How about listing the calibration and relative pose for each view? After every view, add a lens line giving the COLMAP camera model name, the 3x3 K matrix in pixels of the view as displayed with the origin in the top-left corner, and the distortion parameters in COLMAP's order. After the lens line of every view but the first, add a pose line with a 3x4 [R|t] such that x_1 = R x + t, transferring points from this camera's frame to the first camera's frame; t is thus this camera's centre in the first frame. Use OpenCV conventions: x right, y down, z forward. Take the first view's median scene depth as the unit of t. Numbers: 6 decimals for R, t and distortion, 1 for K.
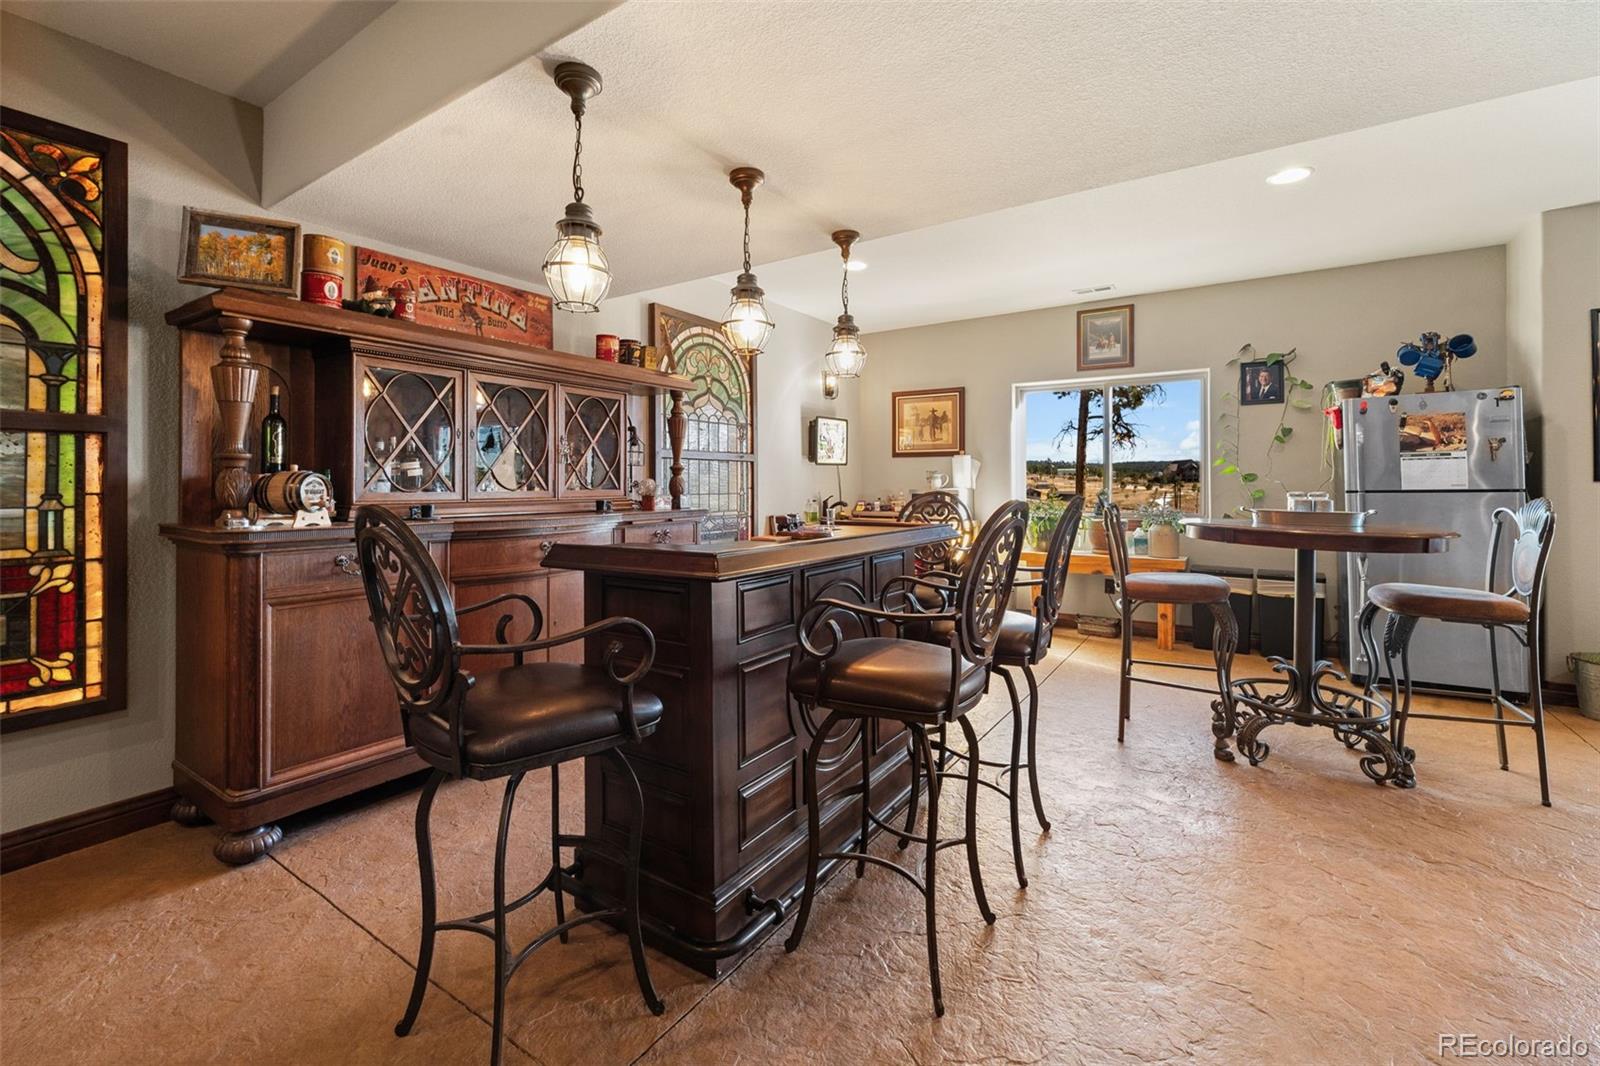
lens RADIAL K [[687.9, 0, 792.8], [0, 687.9, 482.2], [0, 0, 1]] dist [0.003217, 0.000273]
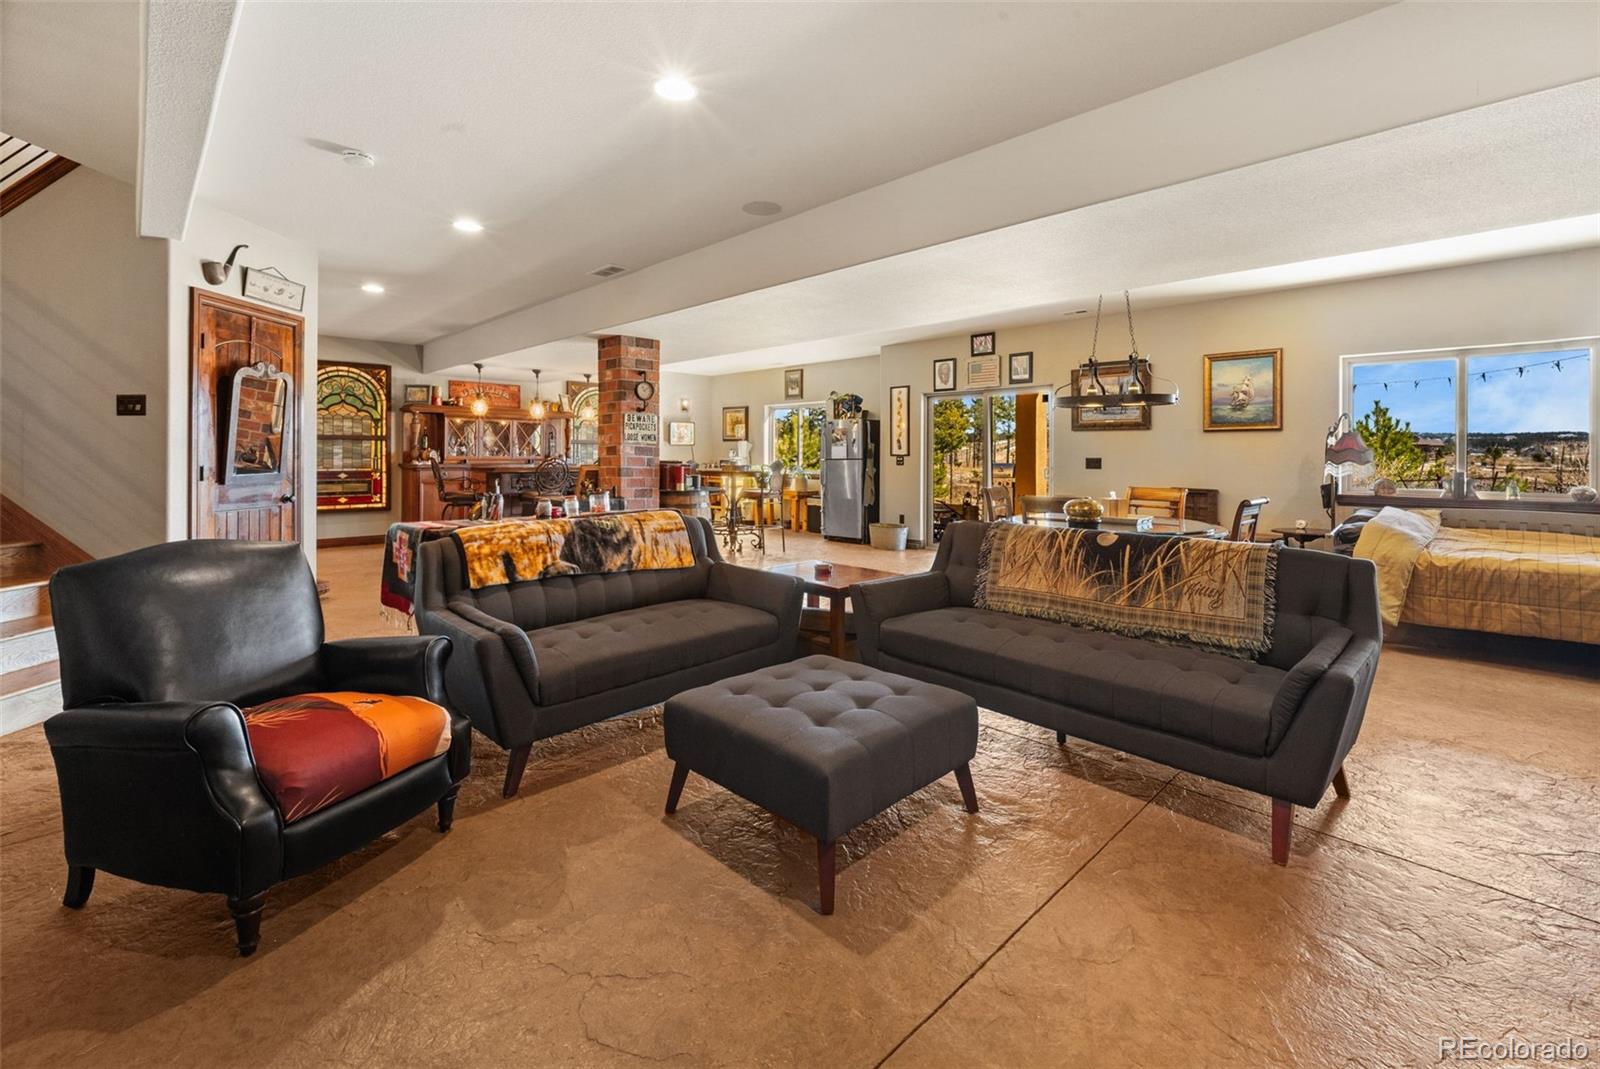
lens RADIAL K [[687.9, 0, 806.0], [0, 687.9, 456.5], [0, 0, 1]] dist [0.003217, 0.000273]
pose [[0.982779, 0.009293, -0.184553, 1.935877], [-0.007931, 0.999936, 0.008119, -0.026005], [0.184616, -0.006516, 0.982789, -2.249157]]
